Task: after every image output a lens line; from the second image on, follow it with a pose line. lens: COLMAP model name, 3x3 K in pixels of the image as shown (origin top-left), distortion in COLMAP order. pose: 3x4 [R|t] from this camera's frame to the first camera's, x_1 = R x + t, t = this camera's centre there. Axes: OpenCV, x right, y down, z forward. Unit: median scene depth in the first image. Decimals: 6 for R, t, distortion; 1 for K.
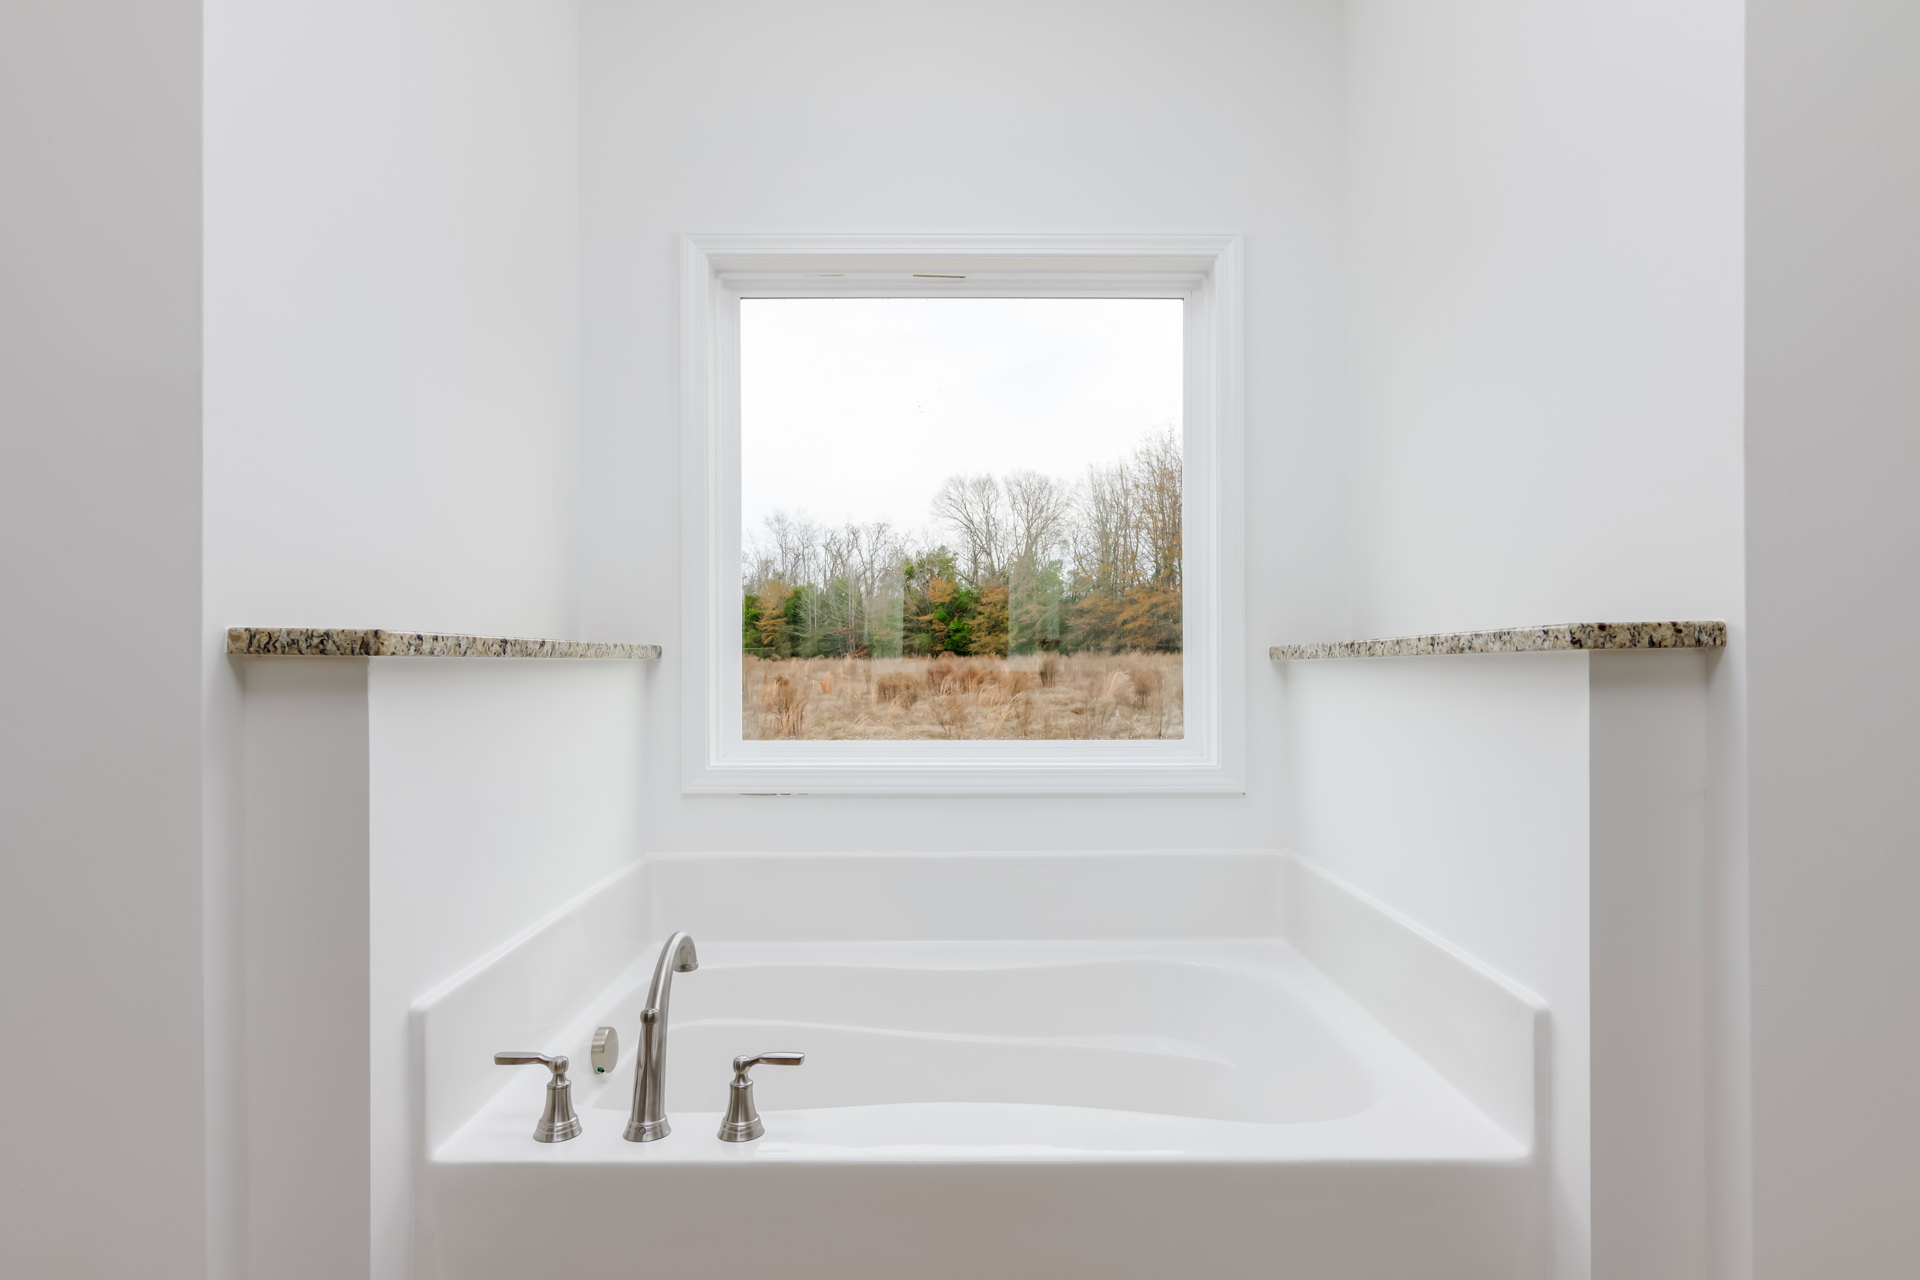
lens RADIAL K [[1039.4, 0, 964.4], [0, 1039.4, 654.3], [0, 0, 1]] dist [0.000439, 0.000872]
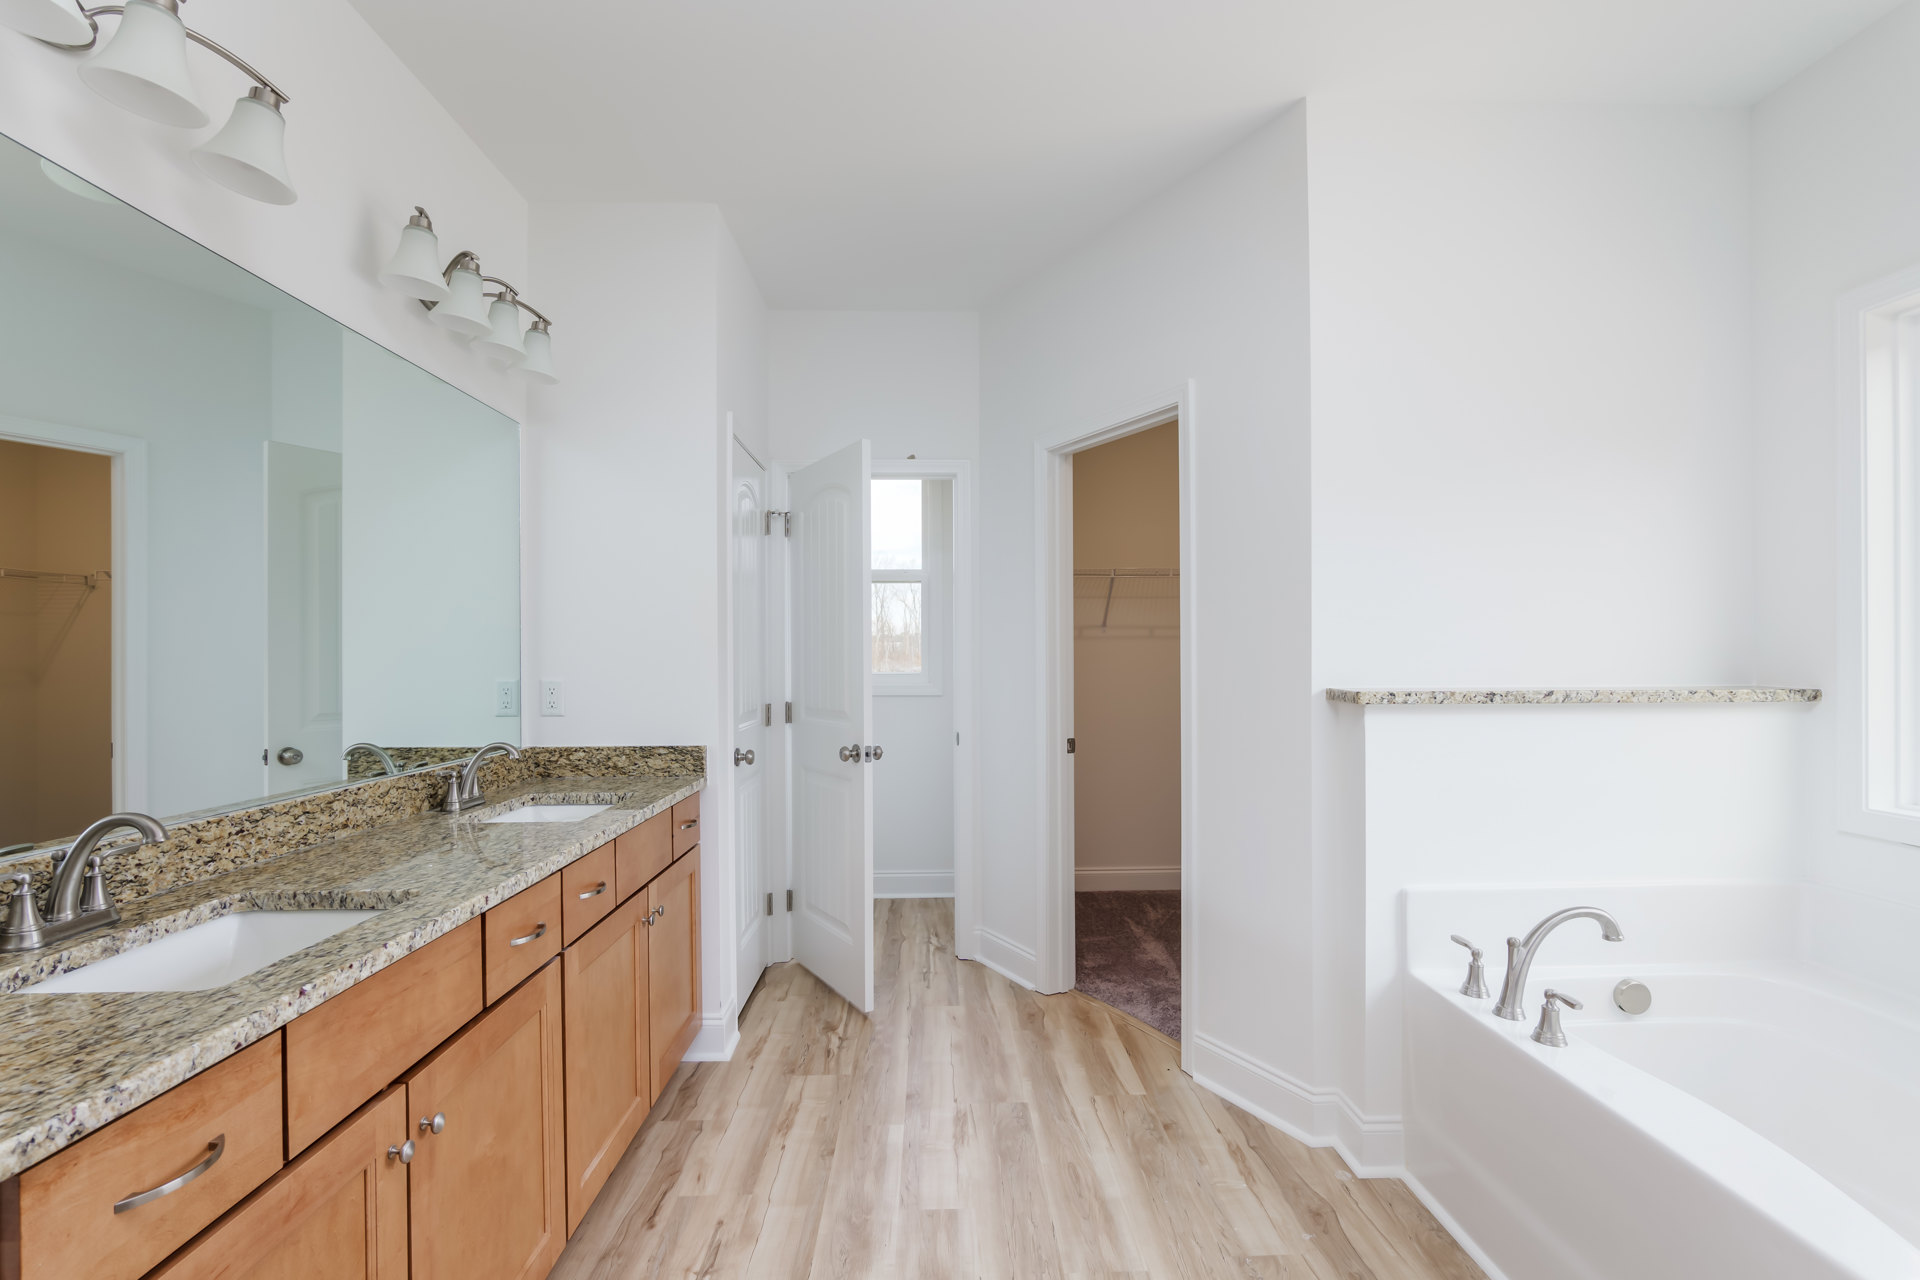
lens RADIAL K [[888.4, 0, 966.5], [0, 888.4, 661.9], [0, 0, 1]] dist [-0.021035, 0.001810]
pose [[0.034206, 0.008207, -0.999381, 0.988663], [0.008331, 0.999929, 0.008496, -0.088871], [0.999380, -0.008617, 0.034135, 0.147433]]
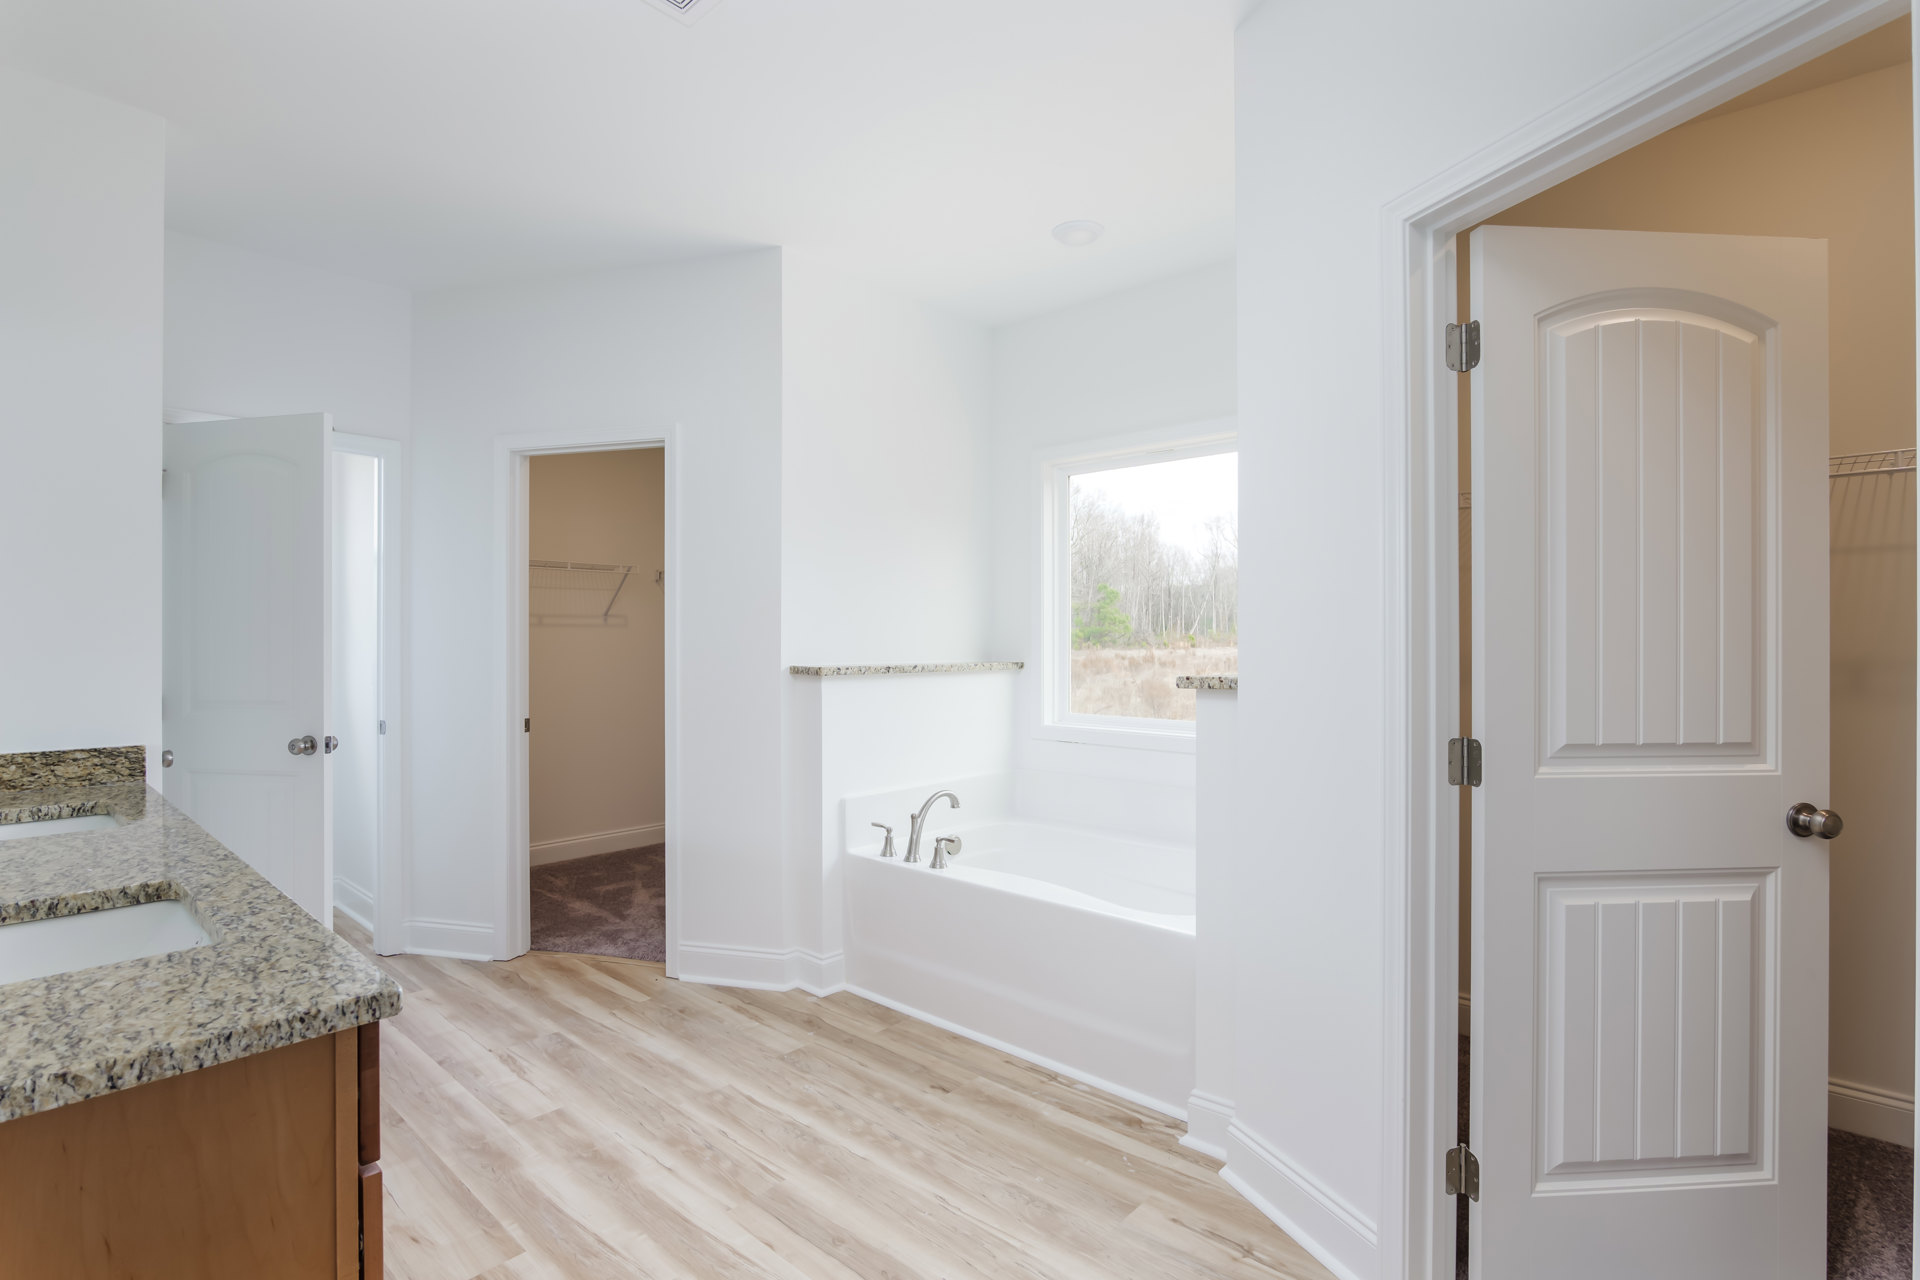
lens RADIAL K [[894.9, 0, 956.9], [0, 894.9, 642.9], [0, 0, 1]] dist [-0.022882, 0.006264]
pose [[0.741682, 0.003141, -0.670744, 1.274580], [0.000937, 0.999983, 0.005719, -0.093582], [0.670751, -0.004870, 0.741667, -0.574336]]
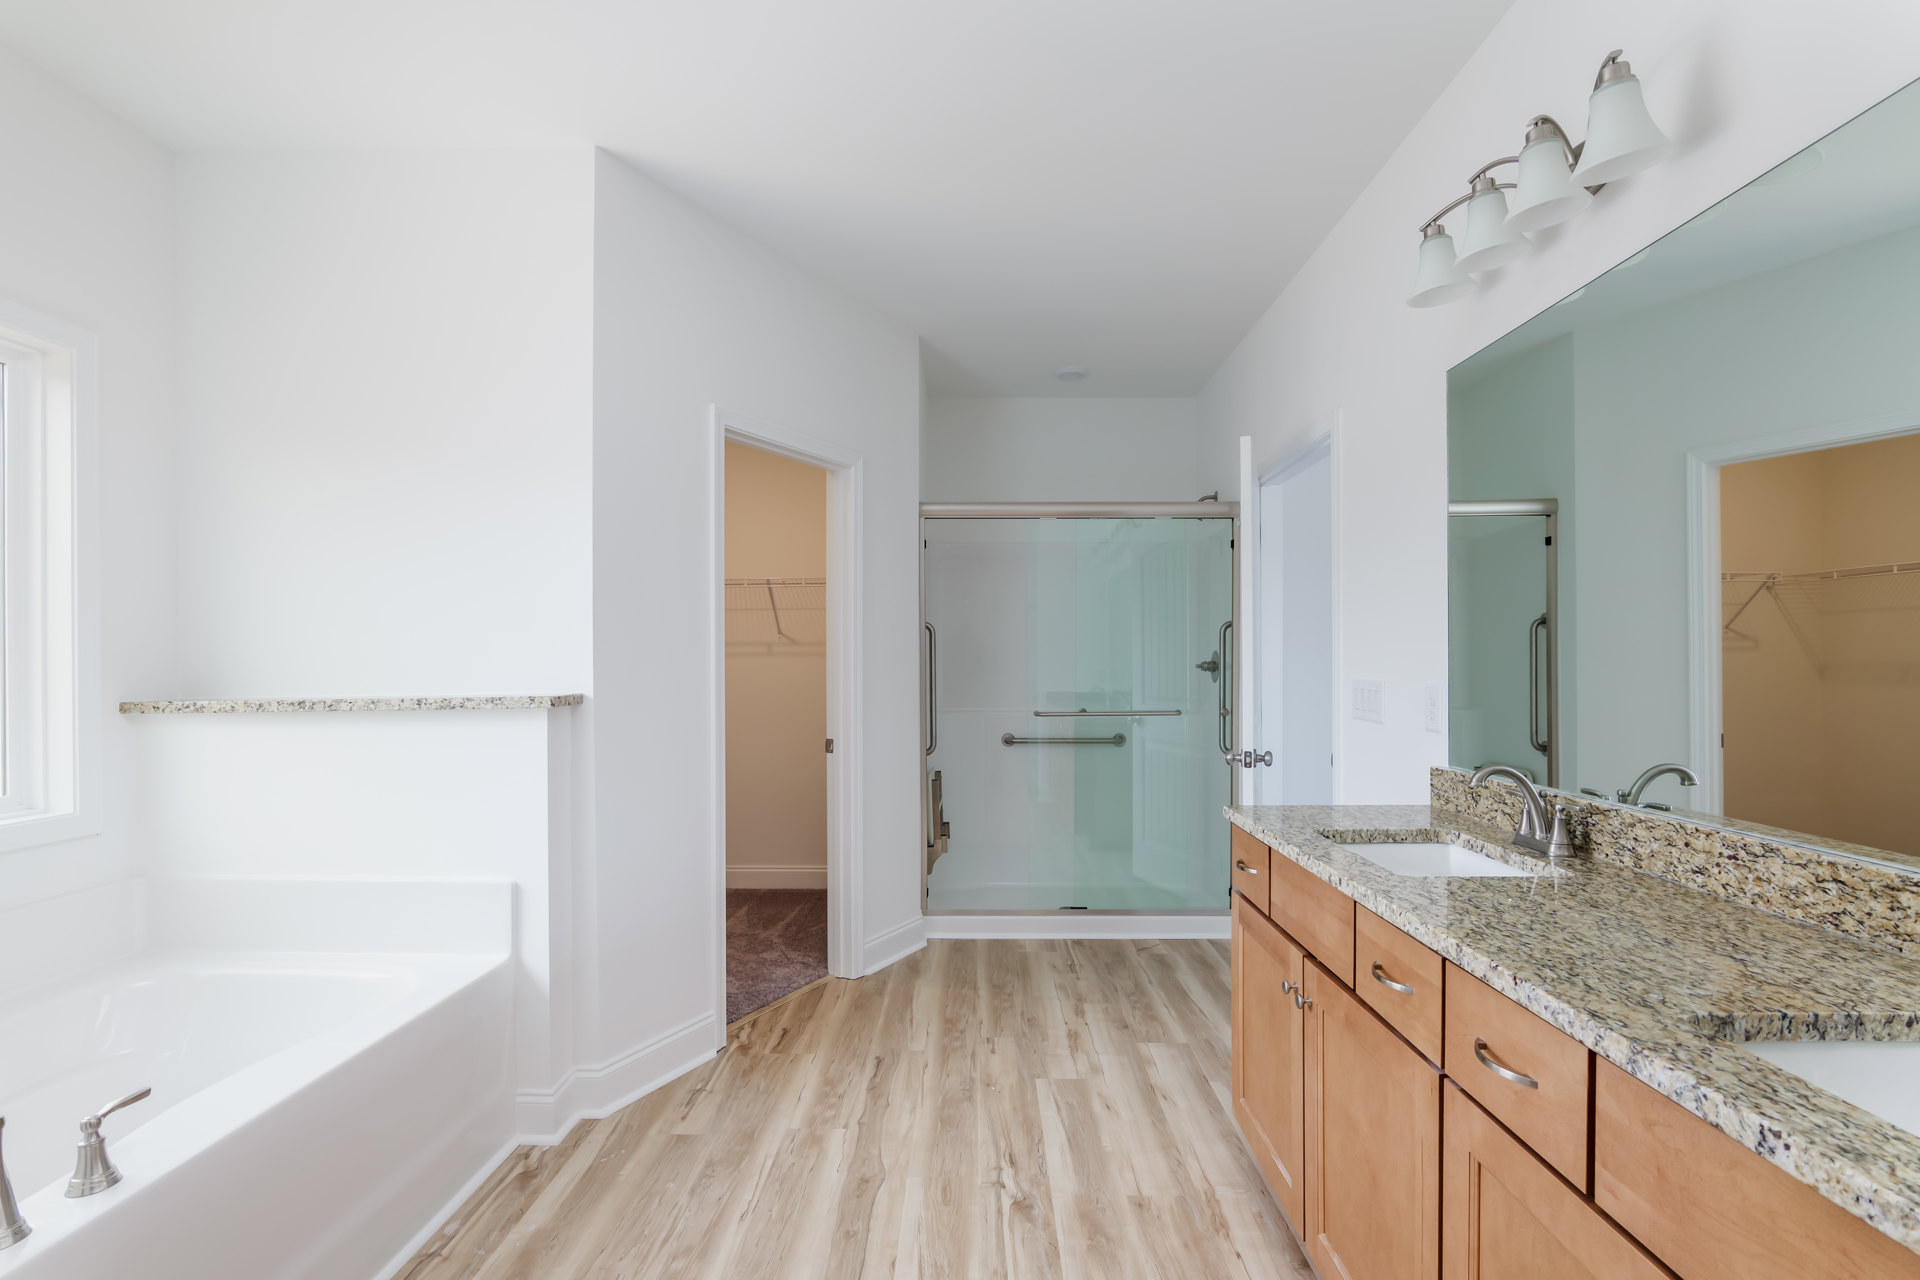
lens RADIAL K [[888.4, 0, 966.5], [0, 888.4, 661.9], [0, 0, 1]] dist [-0.021035, 0.001810]
pose [[0.016510, 0.003320, 0.999858, -1.109901], [0.001040, 0.999994, -0.003338, -0.081293], [-0.999863, 0.001095, 0.016507, 0.076754]]
